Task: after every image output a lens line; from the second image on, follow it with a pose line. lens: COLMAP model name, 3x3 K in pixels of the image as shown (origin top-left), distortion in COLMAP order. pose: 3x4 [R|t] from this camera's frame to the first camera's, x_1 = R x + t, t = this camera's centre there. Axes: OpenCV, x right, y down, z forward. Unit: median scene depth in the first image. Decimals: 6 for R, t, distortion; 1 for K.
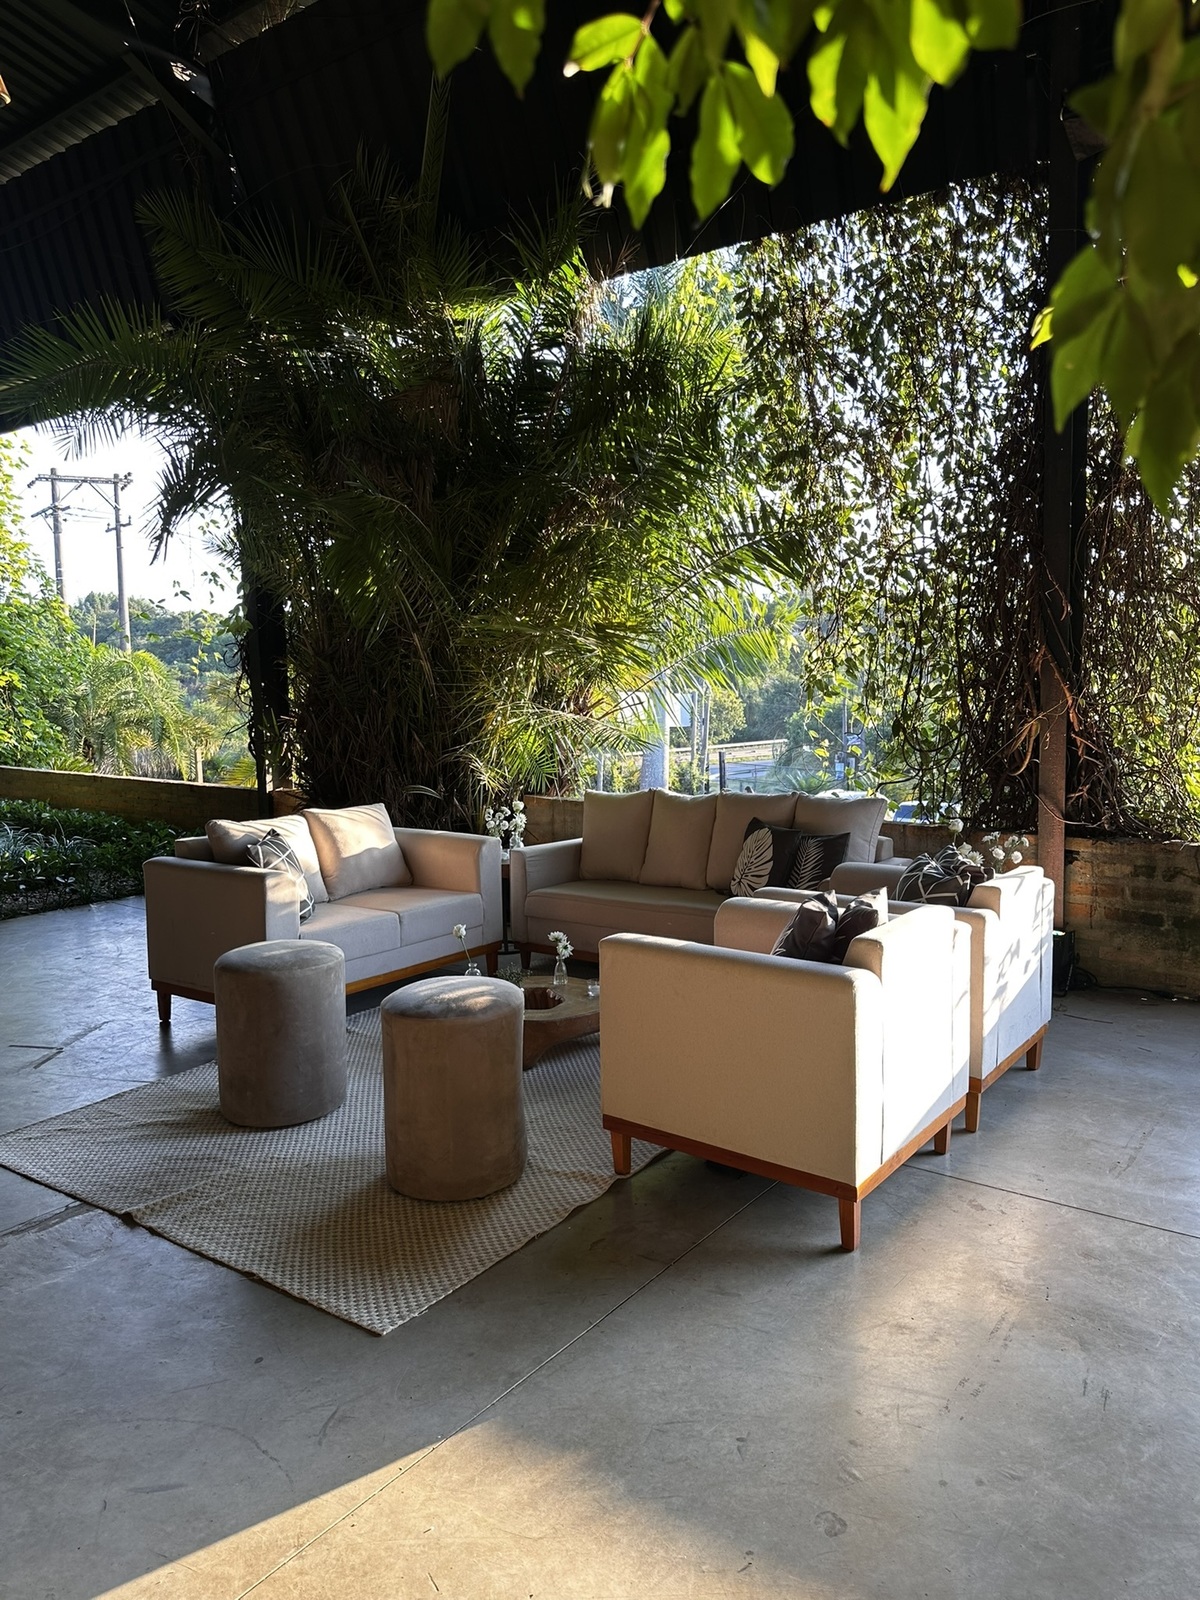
lens RADIAL K [[1117.5, 0, 613.6], [0, 1117.5, 798.3], [0, 0, 1]] dist [0.051023, -0.051932]
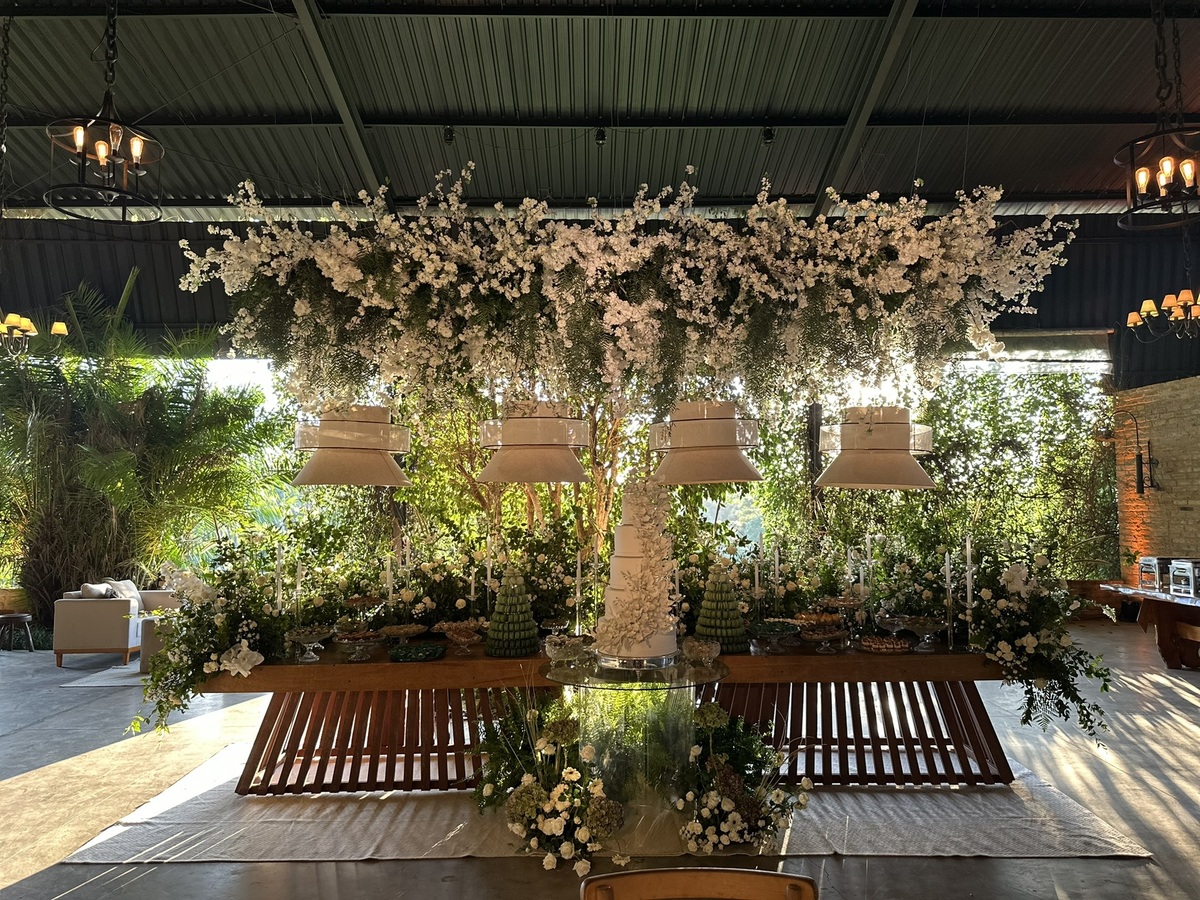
lens RADIAL K [[838.1, 0, 602.9], [0, 838.1, 456.7], [0, 0, 1]] dist [0.051023, -0.051932]
pose [[0.793374, 0.047825, 0.606853, -0.468041], [0.061988, 0.985380, -0.158697, 0.085579], [-0.605570, 0.163524, 0.778810, -0.959176]]
